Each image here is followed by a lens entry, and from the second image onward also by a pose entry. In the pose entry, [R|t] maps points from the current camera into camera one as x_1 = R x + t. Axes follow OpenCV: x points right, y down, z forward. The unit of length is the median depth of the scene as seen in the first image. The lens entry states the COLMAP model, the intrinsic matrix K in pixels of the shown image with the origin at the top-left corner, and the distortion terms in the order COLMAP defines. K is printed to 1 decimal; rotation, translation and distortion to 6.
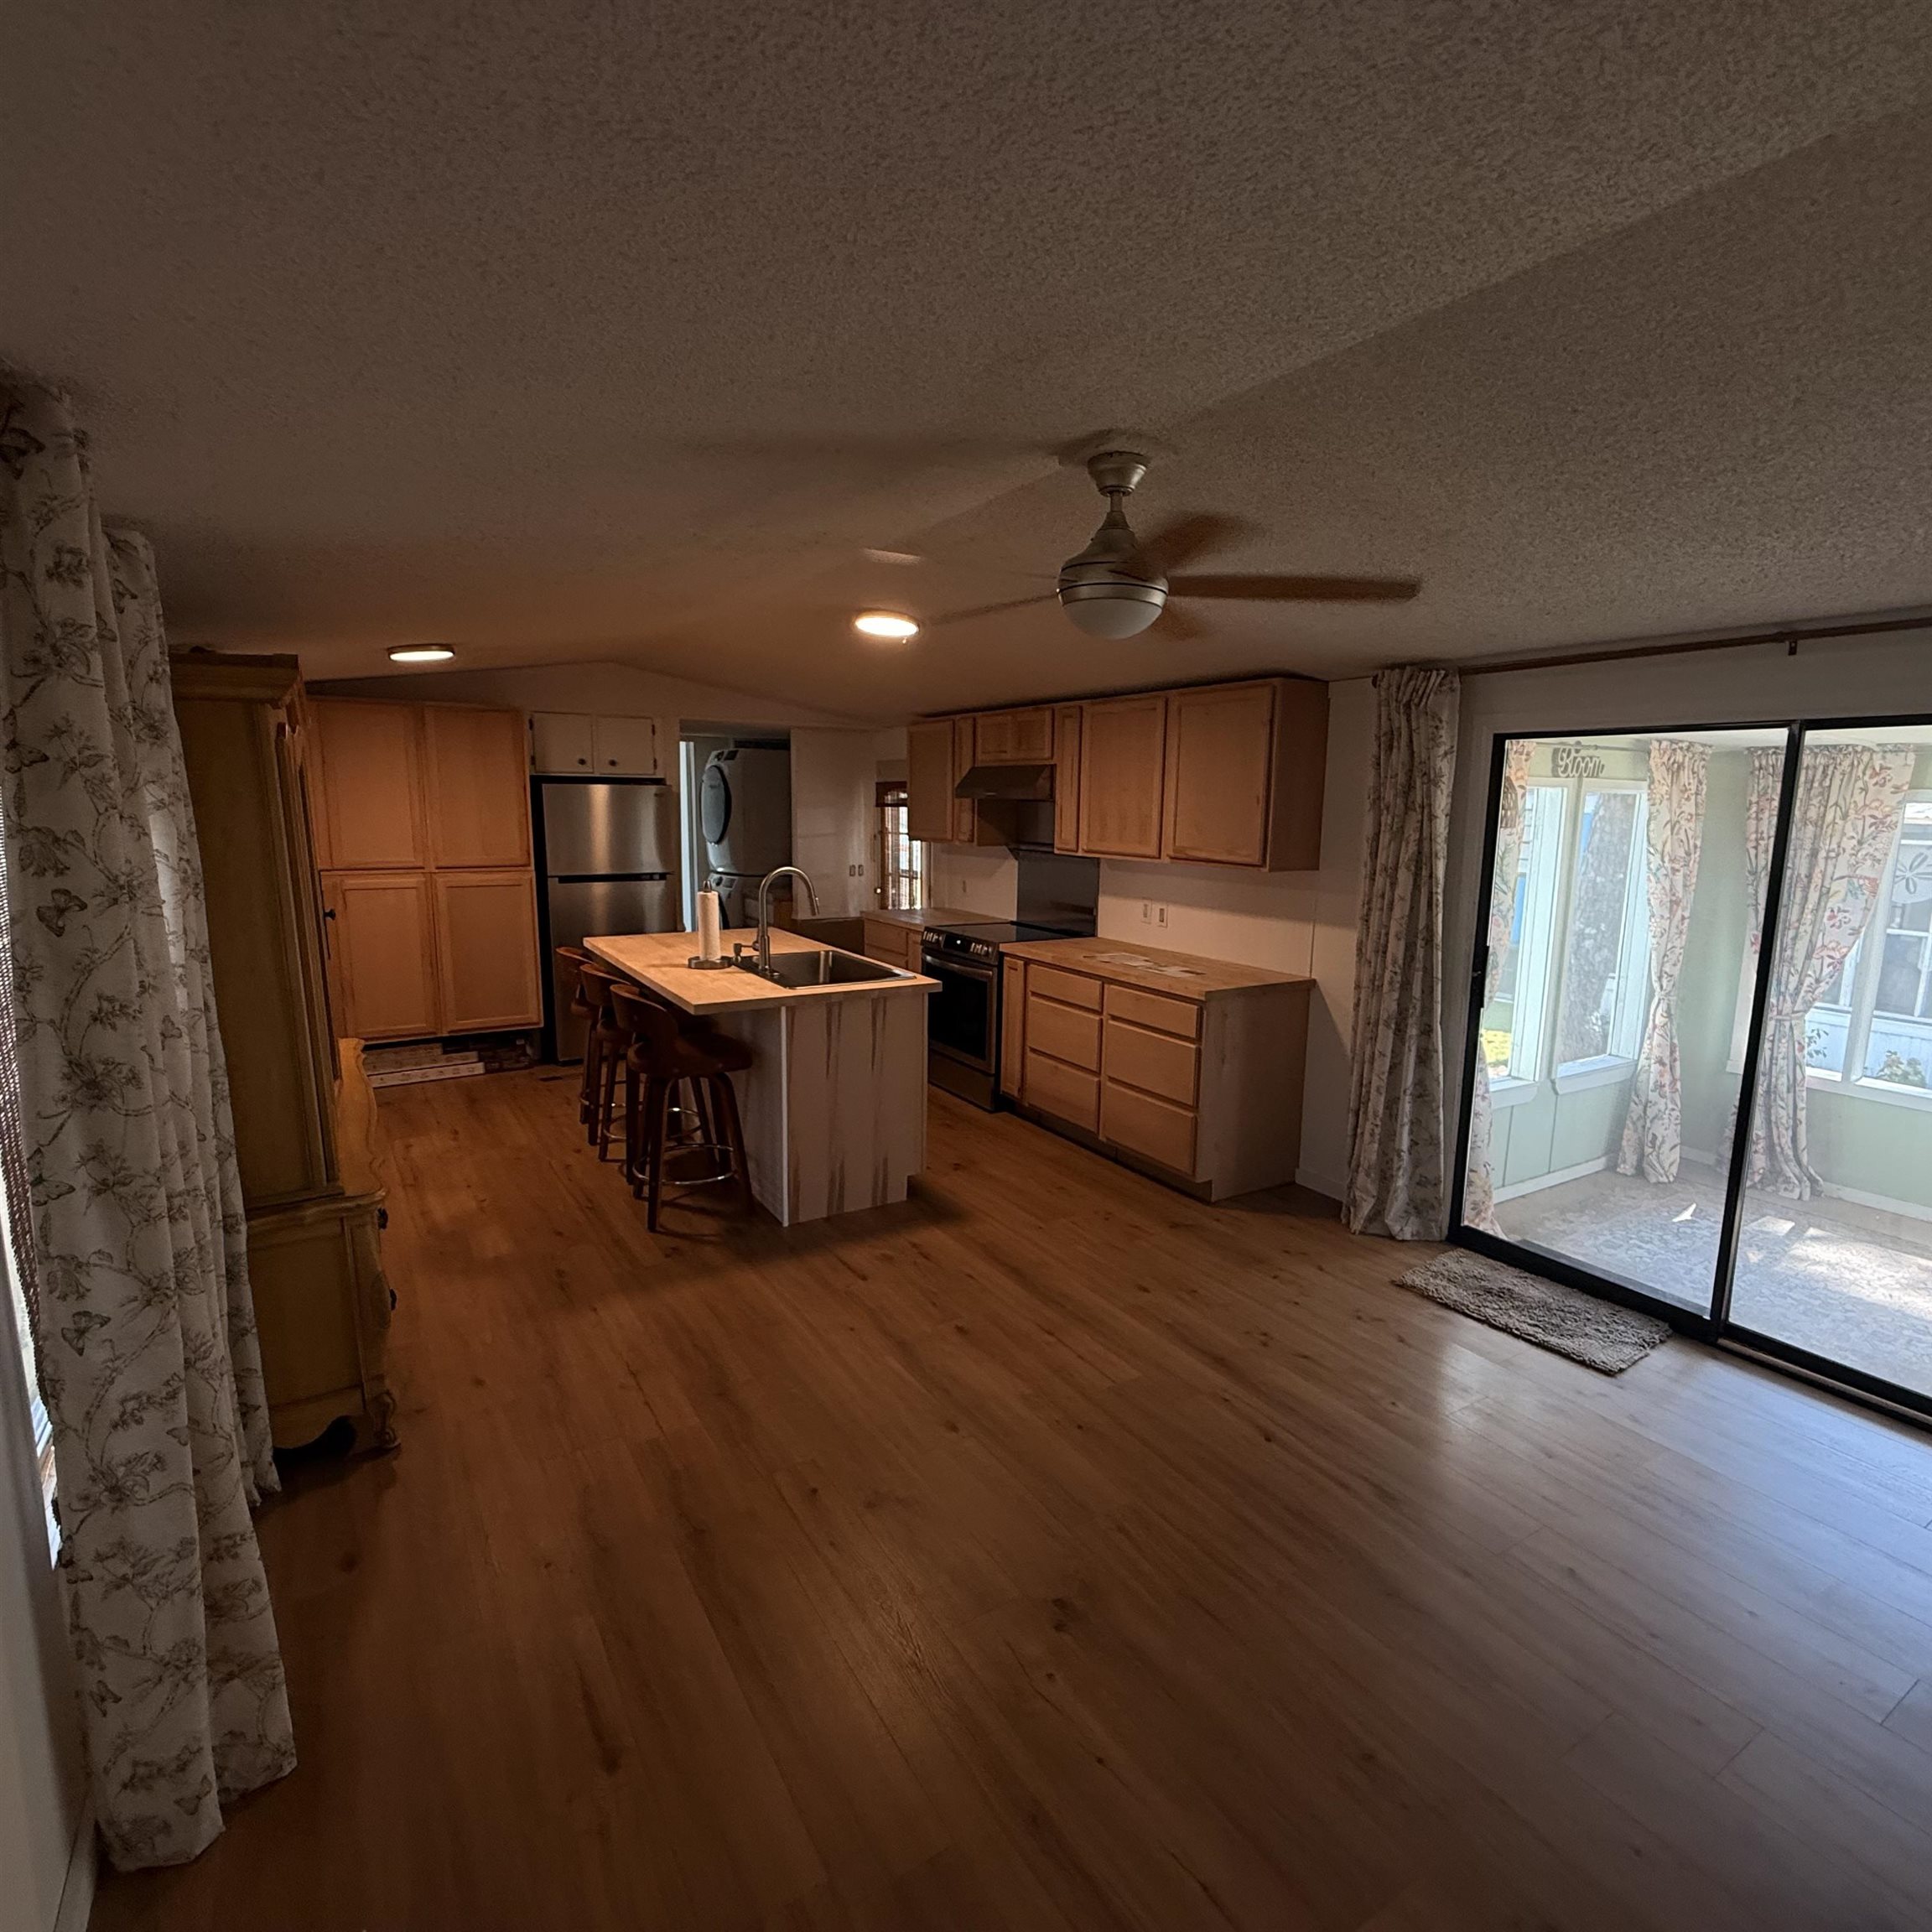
lens RADIAL K [[1020.3, 0, 966.0], [0, 1020.3, 966.0], [0, 0, 1]] dist [-0.000621, -0.000153]
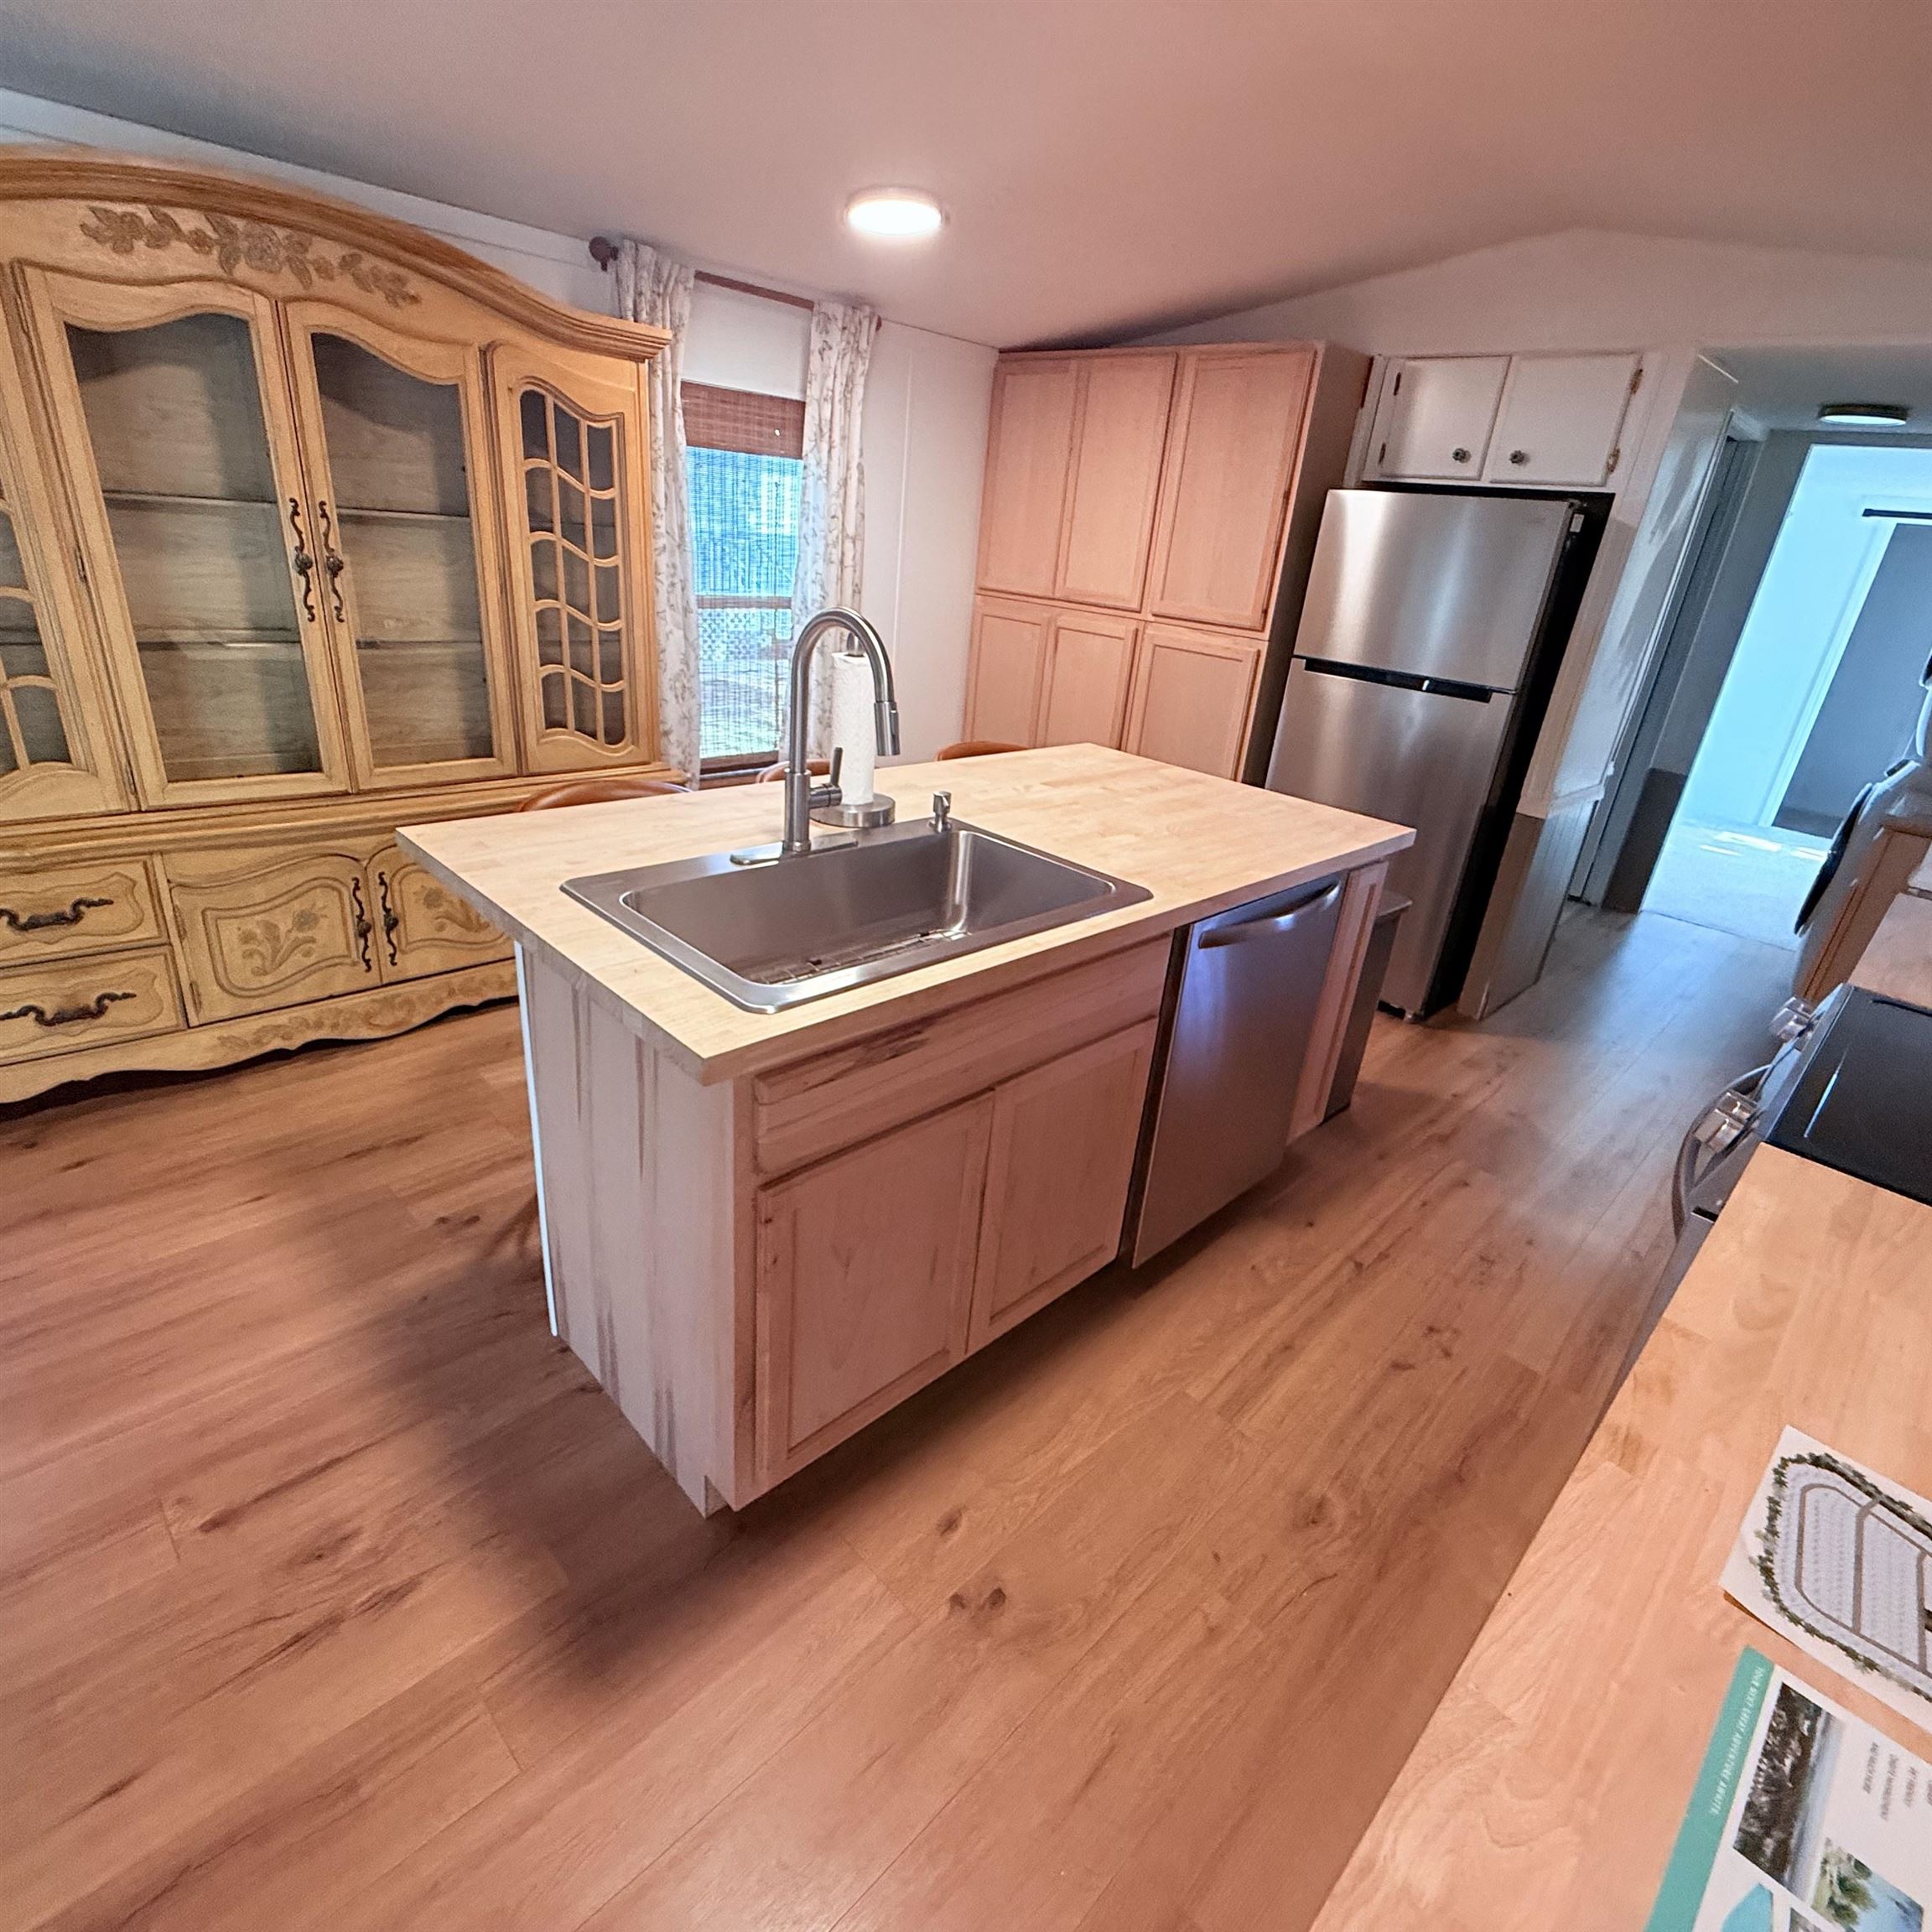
lens RADIAL K [[1020.3, 0, 966.0], [0, 1020.3, 966.0], [0, 0, 1]] dist [-0.000621, -0.000153]
pose [[0.236880, 0.392515, -0.888718, 0.169655], [-0.244014, 0.909468, 0.336639, -0.084122], [0.940396, 0.137117, 0.311214, 0.722334]]
